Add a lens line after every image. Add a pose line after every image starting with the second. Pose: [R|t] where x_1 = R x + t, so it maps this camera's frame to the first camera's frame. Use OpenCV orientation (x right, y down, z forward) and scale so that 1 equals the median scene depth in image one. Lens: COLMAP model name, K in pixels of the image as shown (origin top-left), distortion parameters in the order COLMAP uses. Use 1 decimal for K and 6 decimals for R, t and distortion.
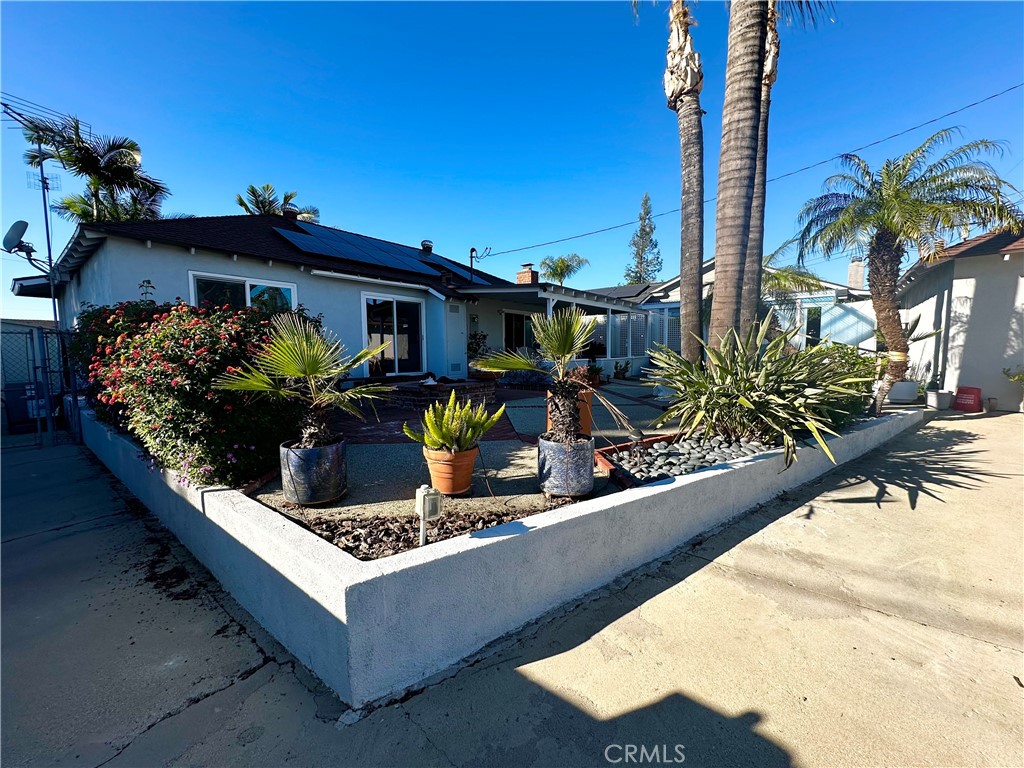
lens RADIAL K [[407.7, 0, 511.5], [0, 407.7, 384.7], [0, 0, 1]] dist [-0.001941, 0.000534]
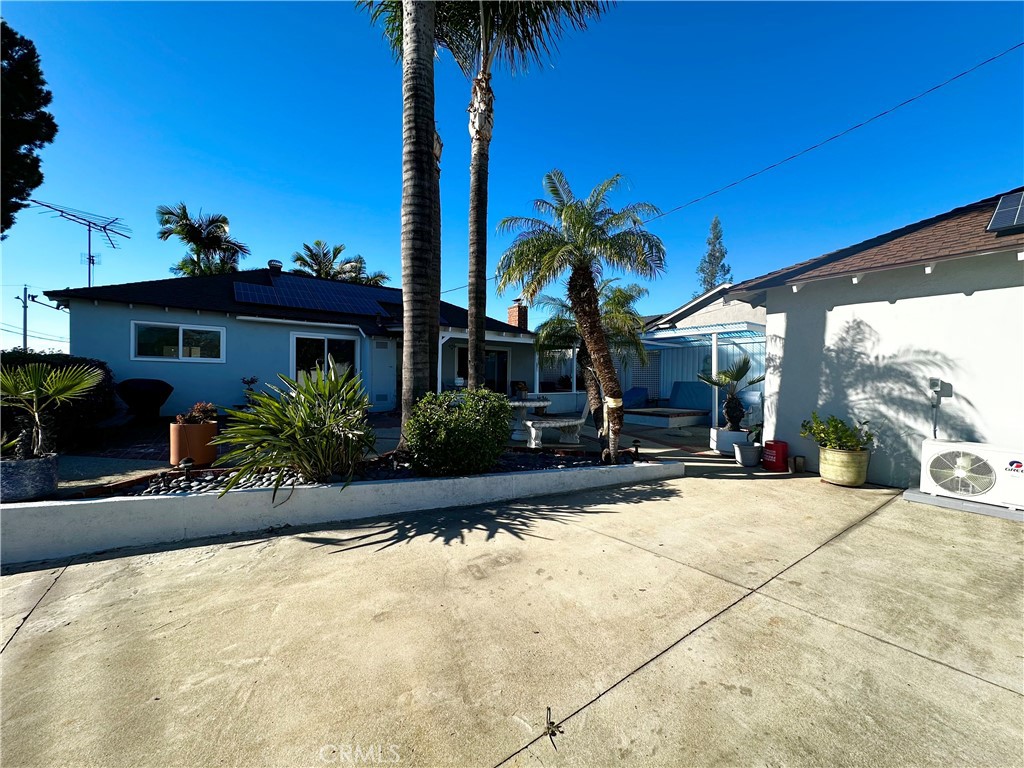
lens RADIAL K [[407.7, 0, 511.5], [0, 407.7, 384.7], [0, 0, 1]] dist [-0.001941, 0.000534]
pose [[0.966441, 0.021751, -0.255967, 0.582574], [-0.039774, 0.997063, -0.065448, -0.024010], [0.253792, 0.073433, 0.964467, 0.032285]]
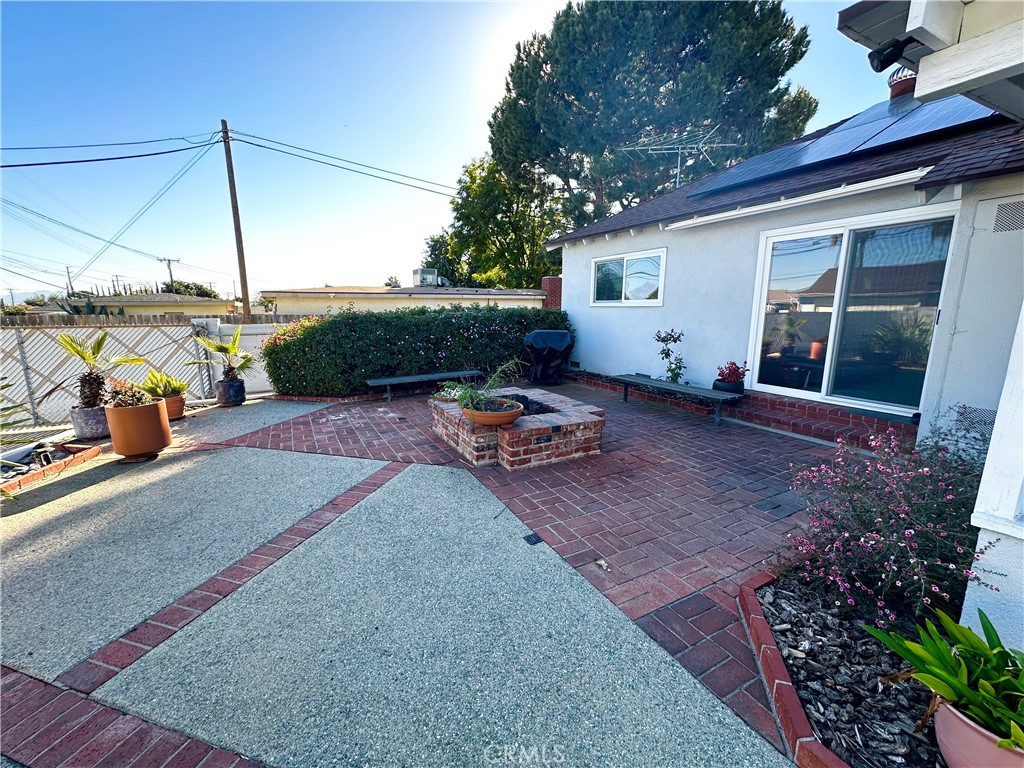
lens RADIAL K [[407.7, 0, 511.5], [0, 407.7, 384.7], [0, 0, 1]] dist [-0.001941, 0.000534]
pose [[-0.369641, 0.182723, -0.911031, 0.304553], [-0.067374, 0.972622, 0.222412, -0.133271], [0.926729, 0.143593, -0.347210, 0.942986]]
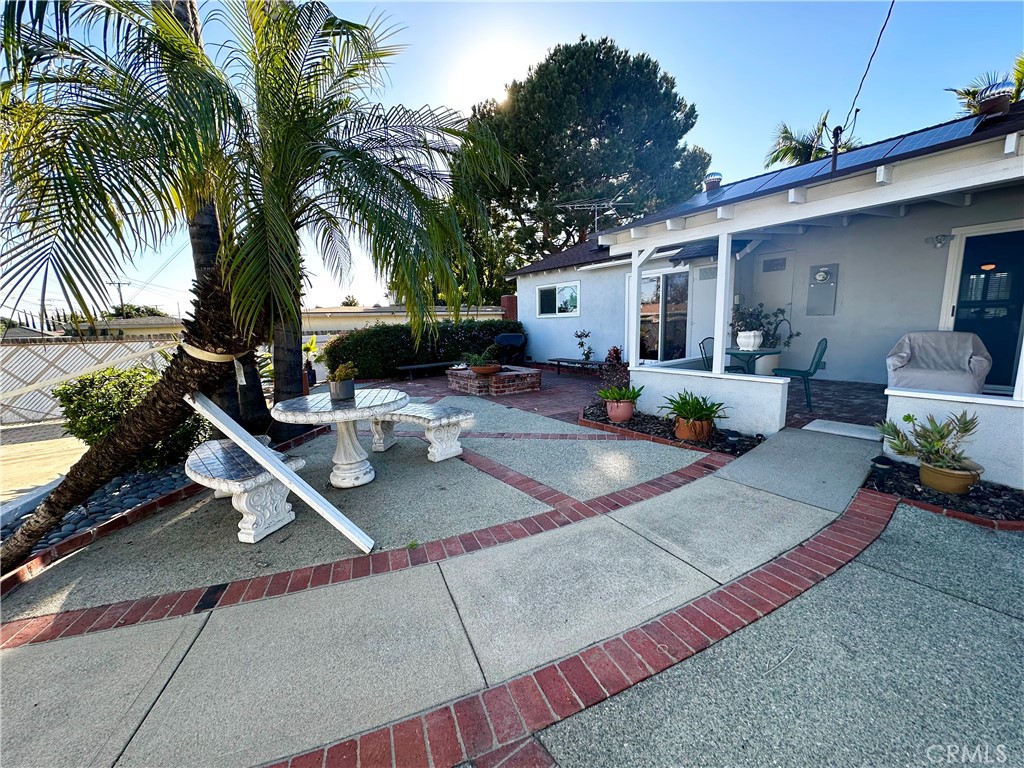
lens RADIAL K [[407.7, 0, 511.5], [0, 407.7, 384.7], [0, 0, 1]] dist [-0.001941, 0.000534]
pose [[-0.272580, 0.161005, -0.948566, 0.711729], [-0.047150, 0.982479, 0.180310, -0.134821], [0.960977, 0.093874, -0.260212, 1.054228]]
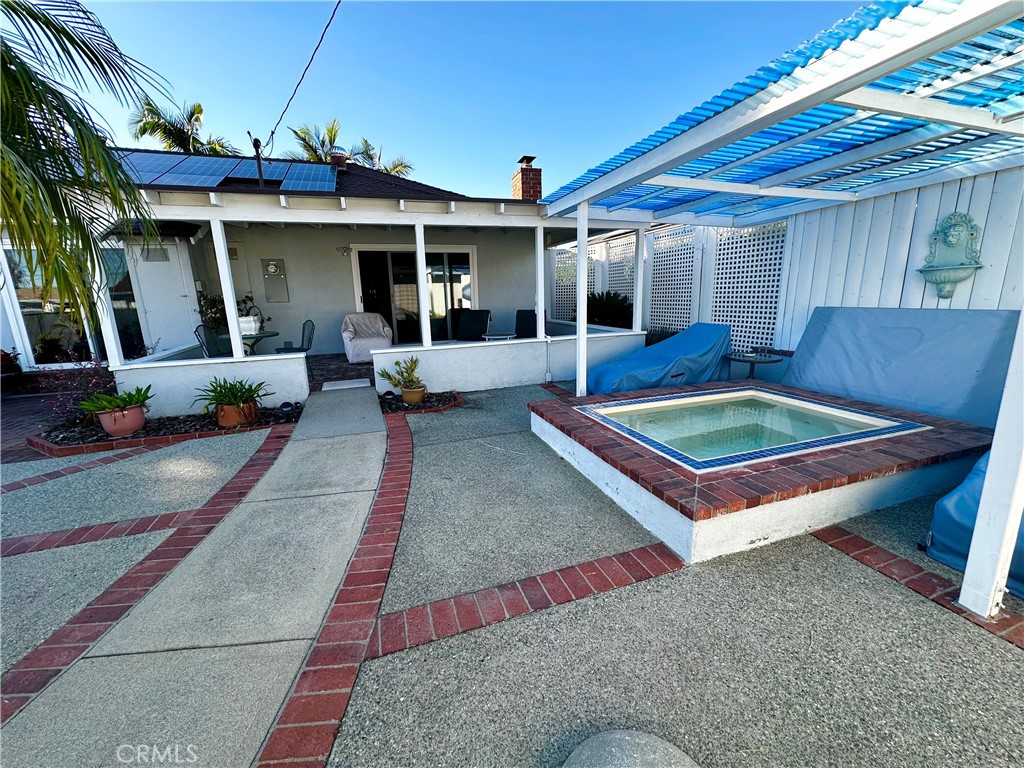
lens RADIAL K [[407.7, 0, 511.5], [0, 407.7, 384.7], [0, 0, 1]] dist [-0.001941, 0.000534]
pose [[0.837341, 0.103885, -0.536719, 0.734592], [-0.024995, 0.988027, 0.152243, -0.123744], [0.546109, -0.114064, 0.829912, 0.925337]]
